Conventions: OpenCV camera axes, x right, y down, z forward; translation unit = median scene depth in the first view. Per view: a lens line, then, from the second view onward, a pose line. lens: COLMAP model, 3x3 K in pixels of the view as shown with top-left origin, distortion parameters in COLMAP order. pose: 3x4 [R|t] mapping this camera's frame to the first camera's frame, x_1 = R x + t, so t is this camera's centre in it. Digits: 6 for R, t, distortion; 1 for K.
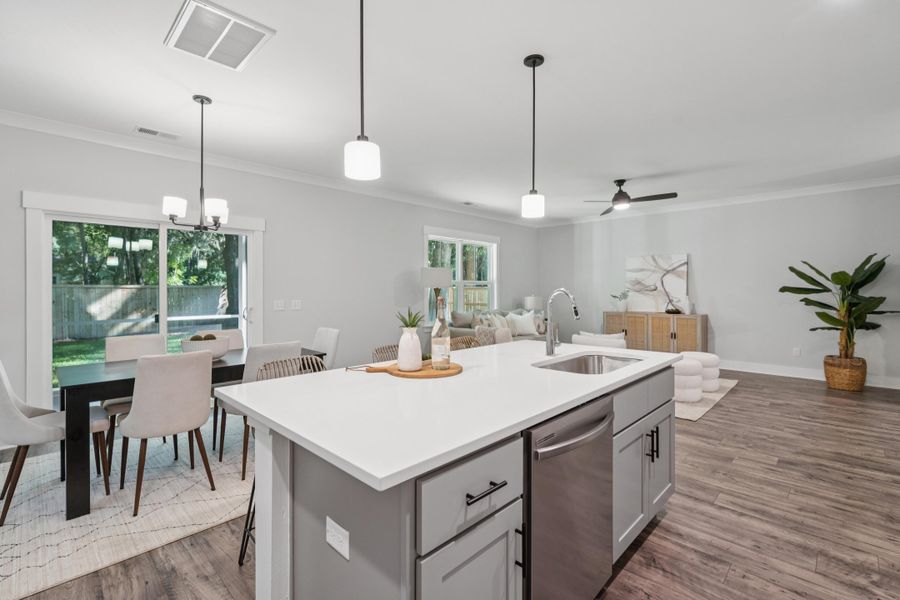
lens RADIAL K [[420.2, 0, 438.6], [0, 420.2, 295.3], [0, 0, 1]] dist [-0.002362, 0.000413]
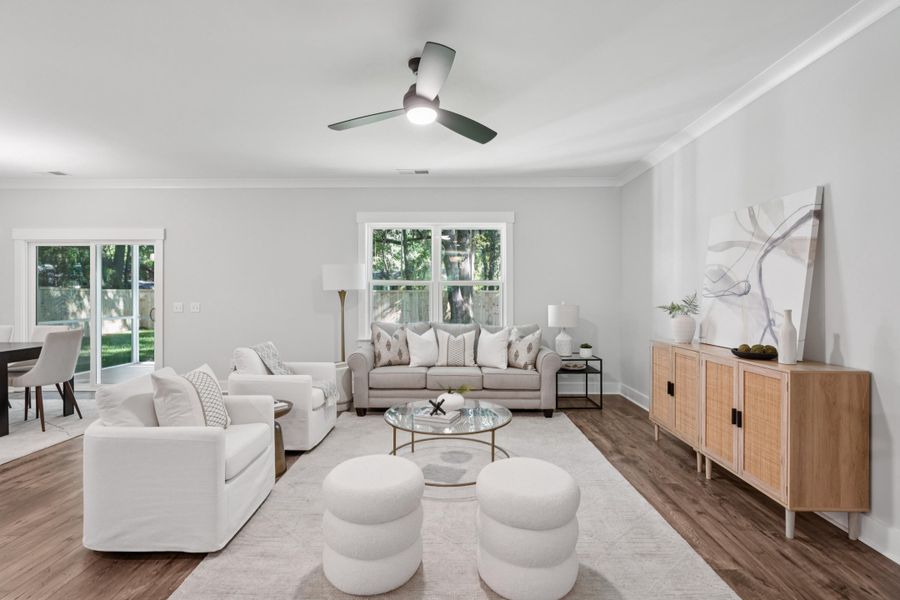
lens RADIAL K [[426.2, 0, 446.8], [0, 426.2, 292.5], [0, 0, 1]] dist [-0.005635, -0.000085]
pose [[0.684460, -0.001581, -0.729048, 0.636719], [-0.010196, 0.999879, -0.011741, -0.006006], [0.728979, 0.015469, 0.684361, 0.546226]]
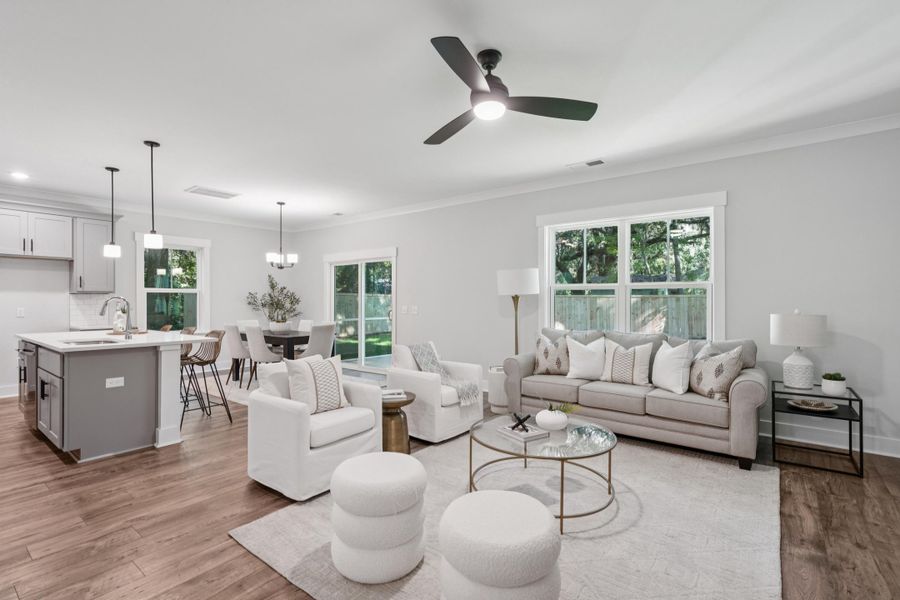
lens RADIAL K [[420.2, 0, 438.6], [0, 420.2, 295.3], [0, 0, 1]] dist [-0.002362, 0.000413]
pose [[0.100896, -0.009004, -0.994856, 0.691477], [-0.011288, 0.999884, -0.010195, -0.007481], [0.994833, 0.012259, 0.100783, 0.705896]]
